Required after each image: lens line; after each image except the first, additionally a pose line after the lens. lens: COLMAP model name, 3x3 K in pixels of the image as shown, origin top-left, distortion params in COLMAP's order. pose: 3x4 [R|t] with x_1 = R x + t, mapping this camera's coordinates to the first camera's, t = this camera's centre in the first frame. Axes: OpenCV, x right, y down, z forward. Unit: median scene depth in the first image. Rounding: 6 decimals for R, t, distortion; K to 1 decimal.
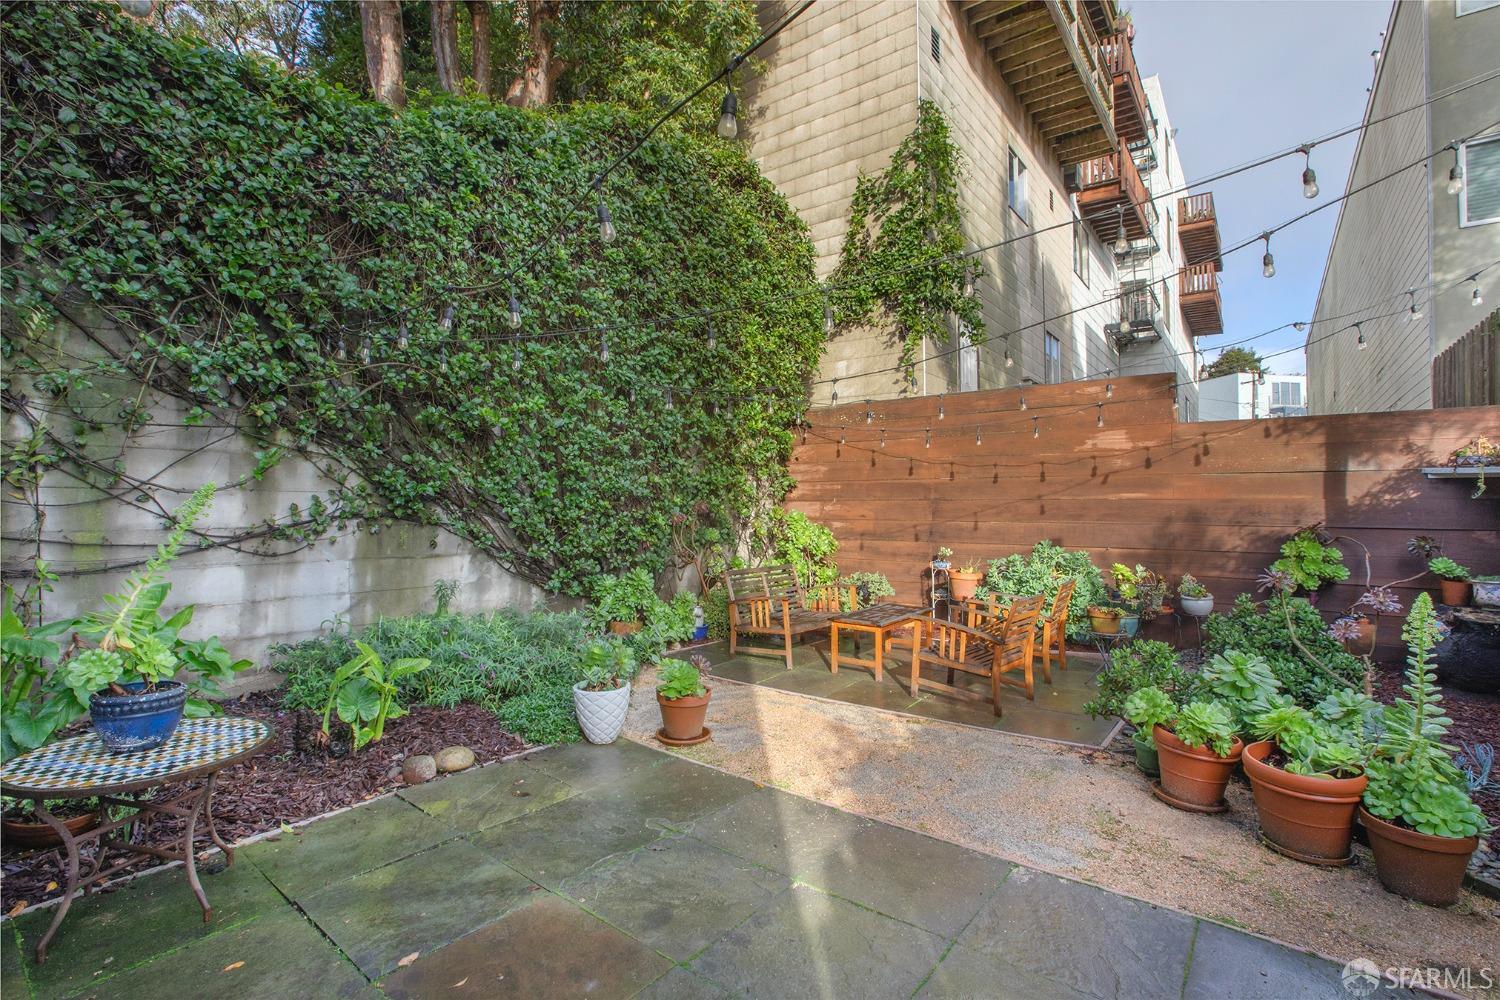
lens RADIAL K [[678.7, 0, 757.8], [0, 678.7, 477.1], [0, 0, 1]] dist [-0.000134, 0.000236]
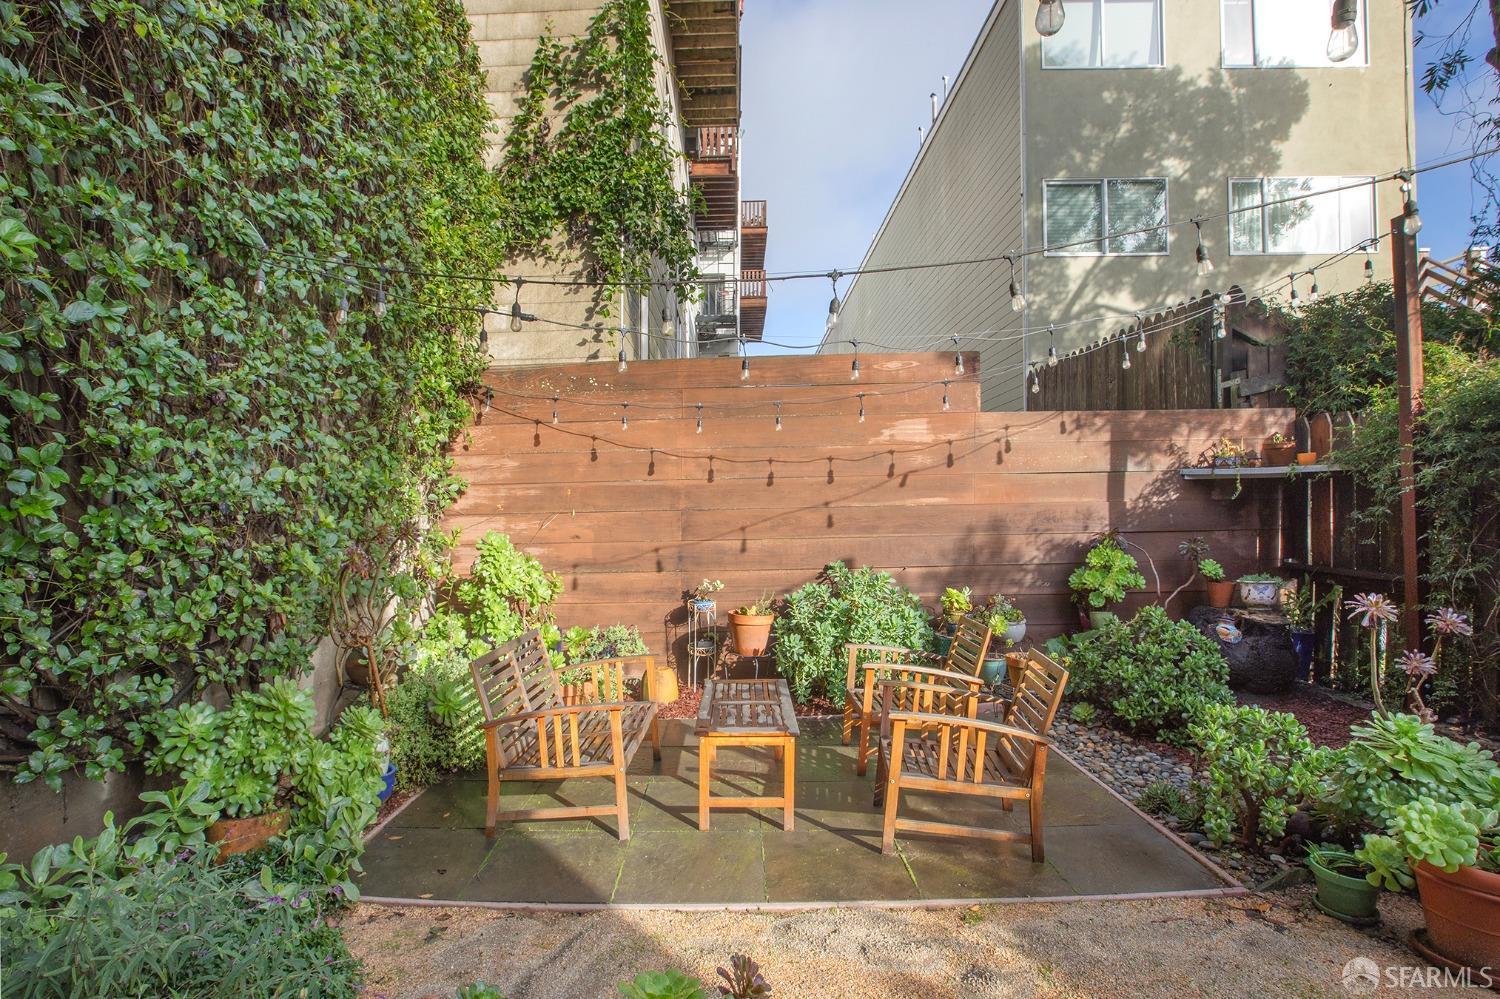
lens RADIAL K [[830.6, 0, 779.6], [0, 830.6, 473.4], [0, 0, 1]] dist [-0.048049, 0.033309]
pose [[0.843607, 0.007102, 0.536915, -0.141814], [-0.001614, 0.999942, -0.010691, 0.006194], [-0.536959, 0.008152, 0.843569, 0.293683]]
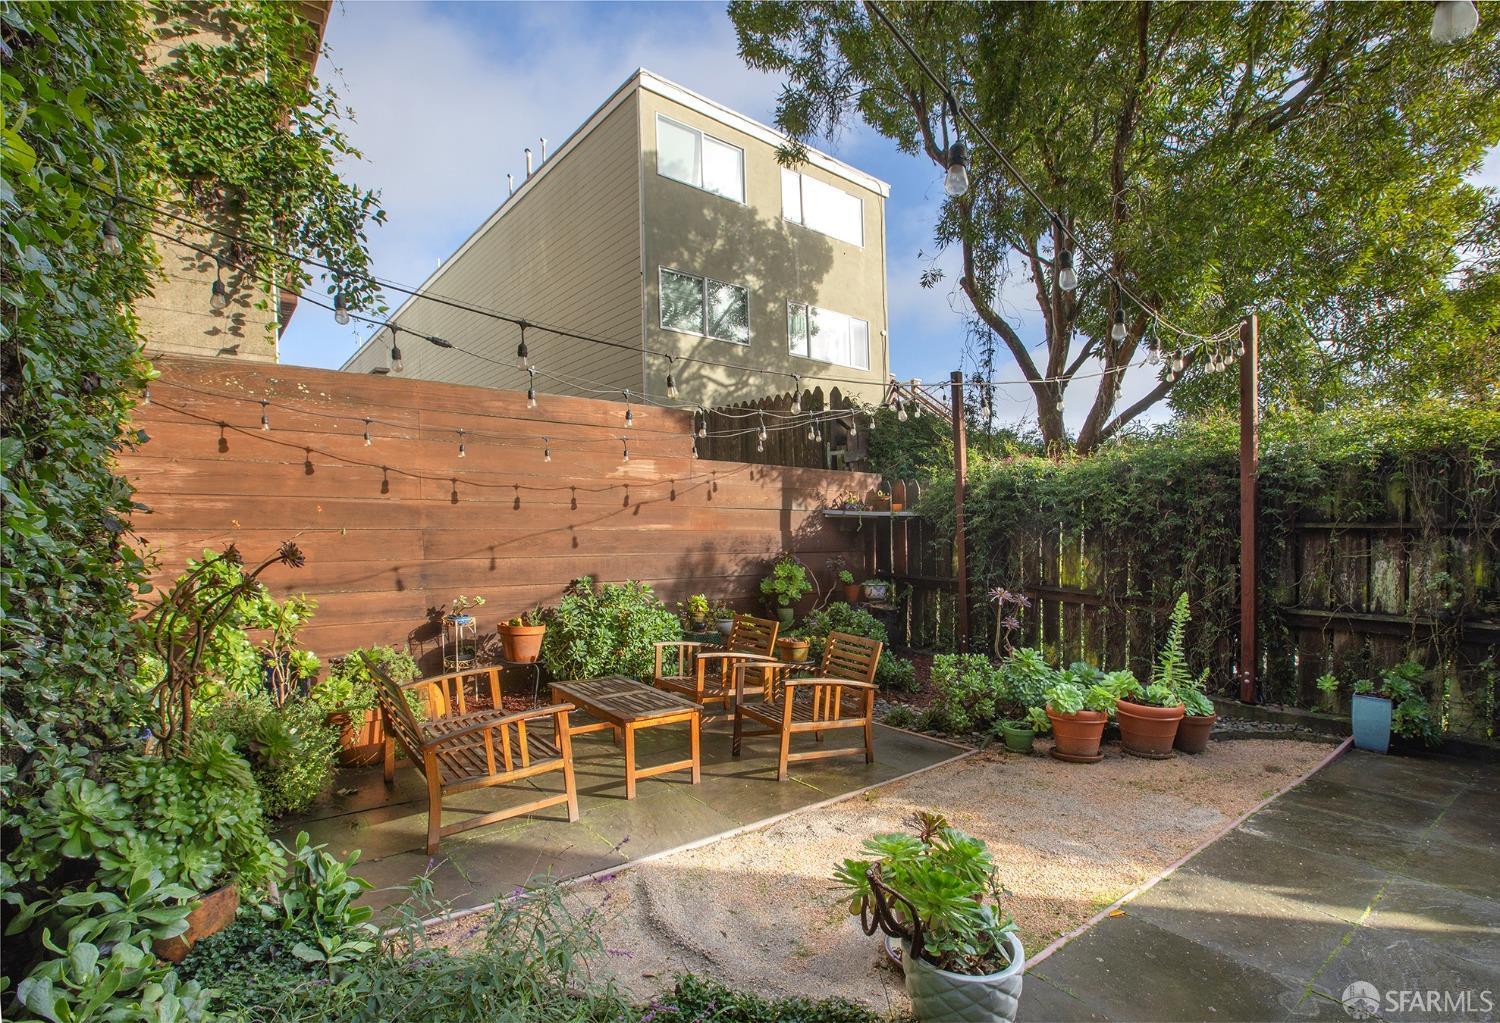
lens RADIAL K [[665.3, 0, 912.5], [0, 665.3, 512.7], [0, 0, 1]] dist [-0.051191, 0.016775]
pose [[0.259138, 0.024088, 0.965540, -0.324759], [-0.045184, 0.998897, -0.012793, 0.001996], [-0.964783, -0.040311, 0.259941, 0.418777]]
